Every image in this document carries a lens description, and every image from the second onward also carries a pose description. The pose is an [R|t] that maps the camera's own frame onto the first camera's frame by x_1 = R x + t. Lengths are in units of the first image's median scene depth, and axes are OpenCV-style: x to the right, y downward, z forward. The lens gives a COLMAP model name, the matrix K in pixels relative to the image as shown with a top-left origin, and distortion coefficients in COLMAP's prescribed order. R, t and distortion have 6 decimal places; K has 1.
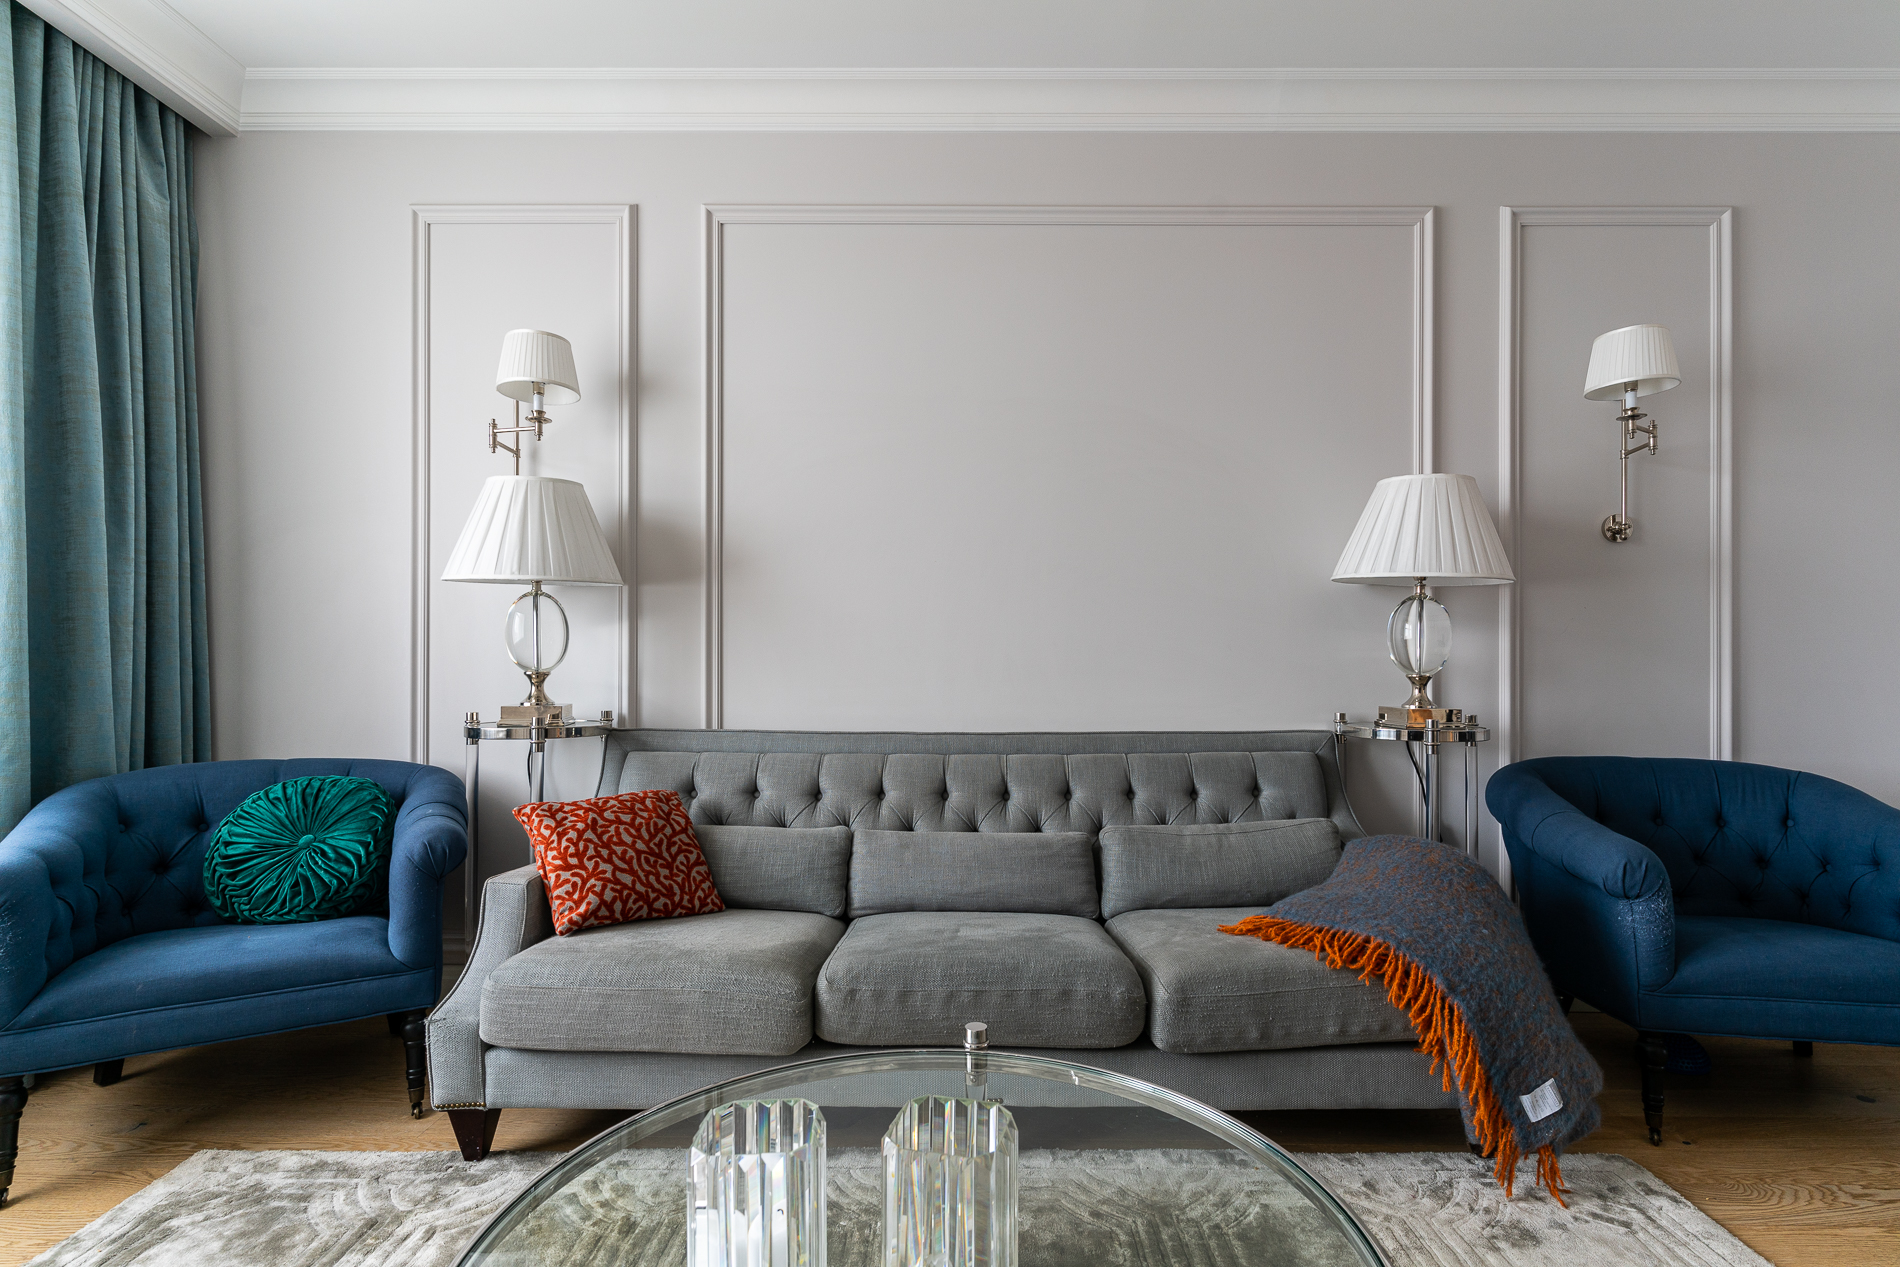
lens RADIAL K [[919.5, 0, 950.0], [0, 919.5, 633.5], [0, 0, 1]] dist [0.004402, 0.000726]
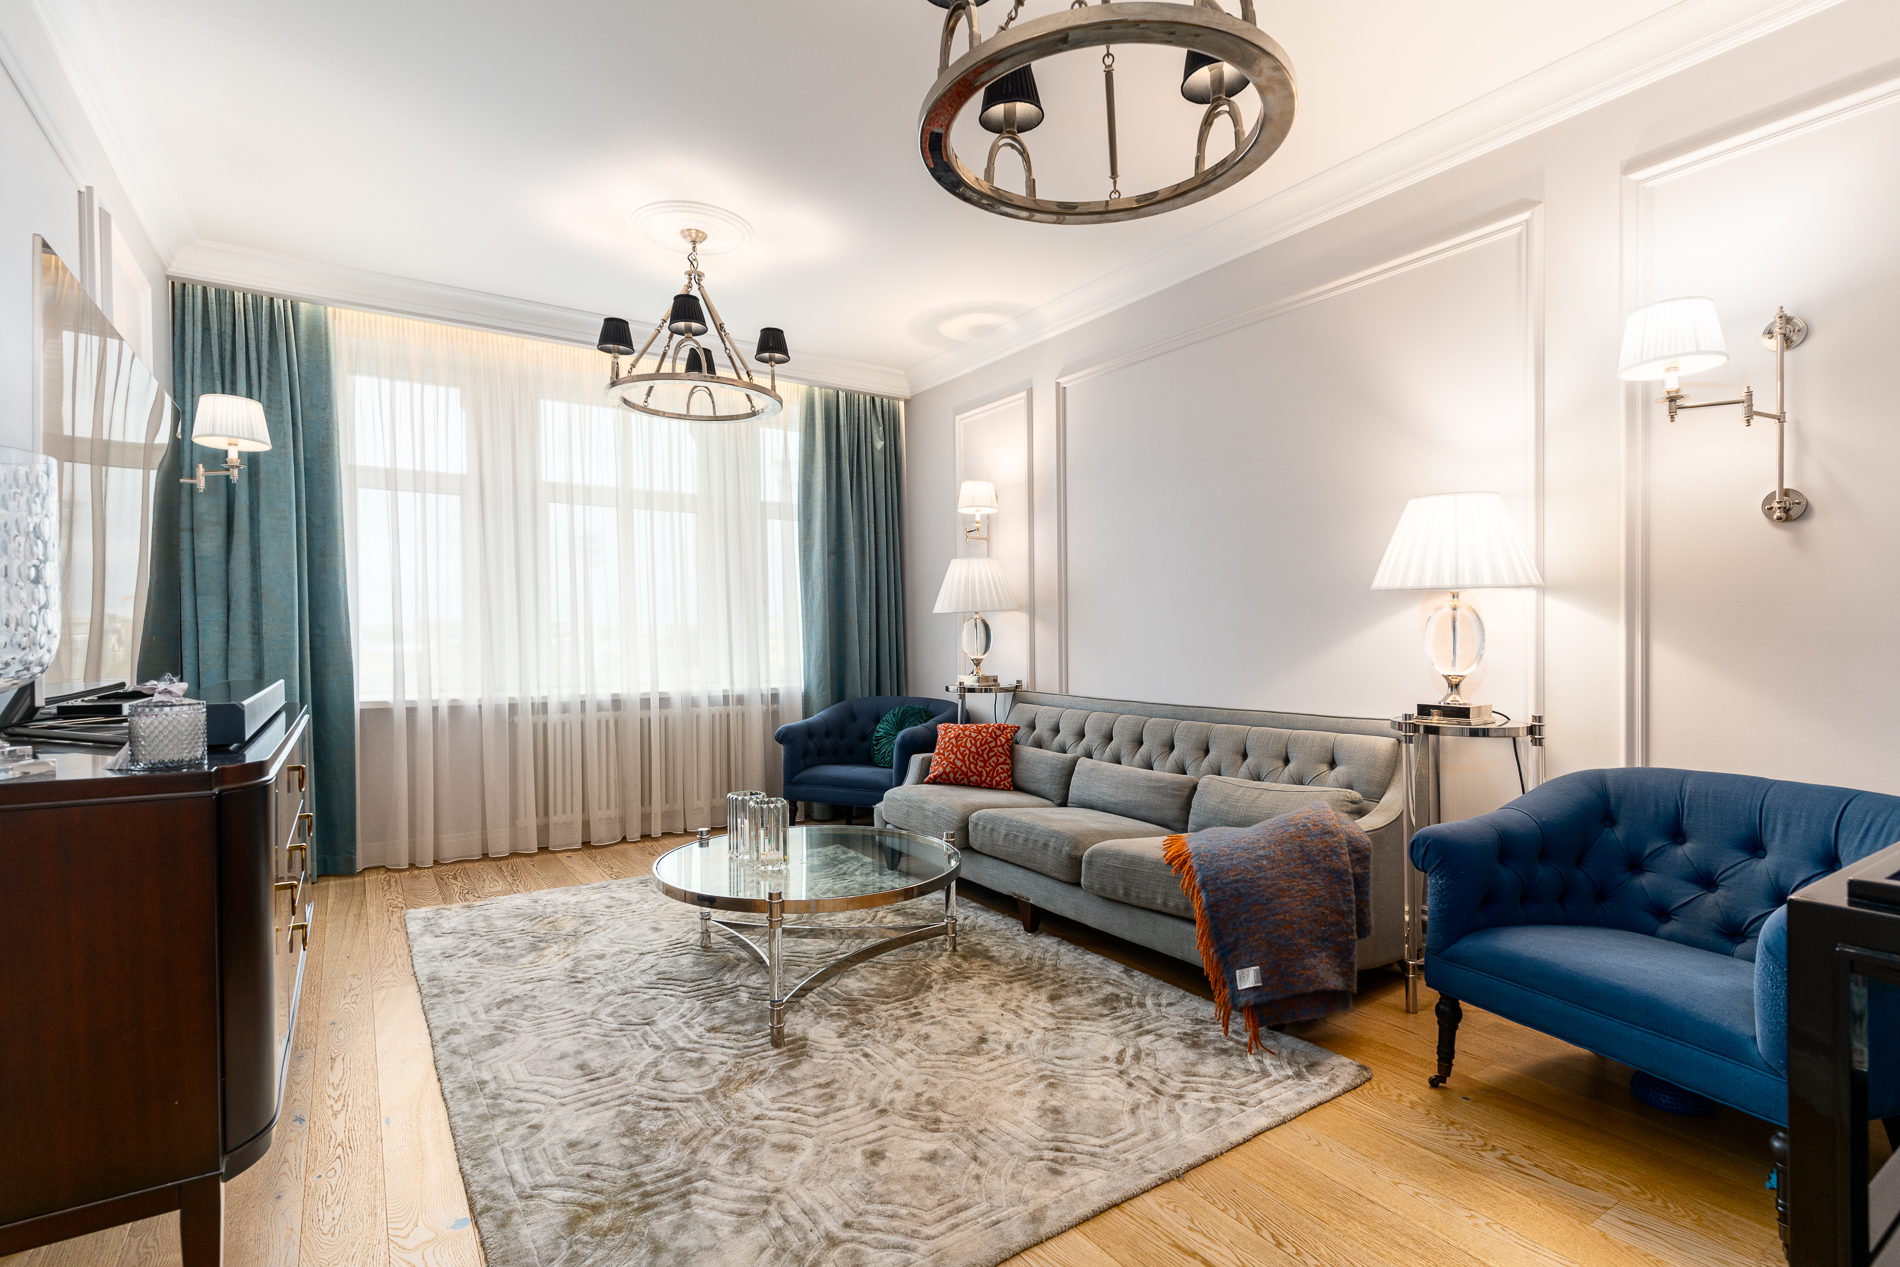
lens RADIAL K [[890.5, 0, 944.0], [0, 890.5, 643.3], [0, 0, 1]] dist [0.002944, -0.000105]
pose [[0.555539, 0.002032, -0.831488, 1.138612], [0.033804, 0.999115, 0.025027, -0.041341], [0.830803, -0.042011, 0.554979, -0.088208]]
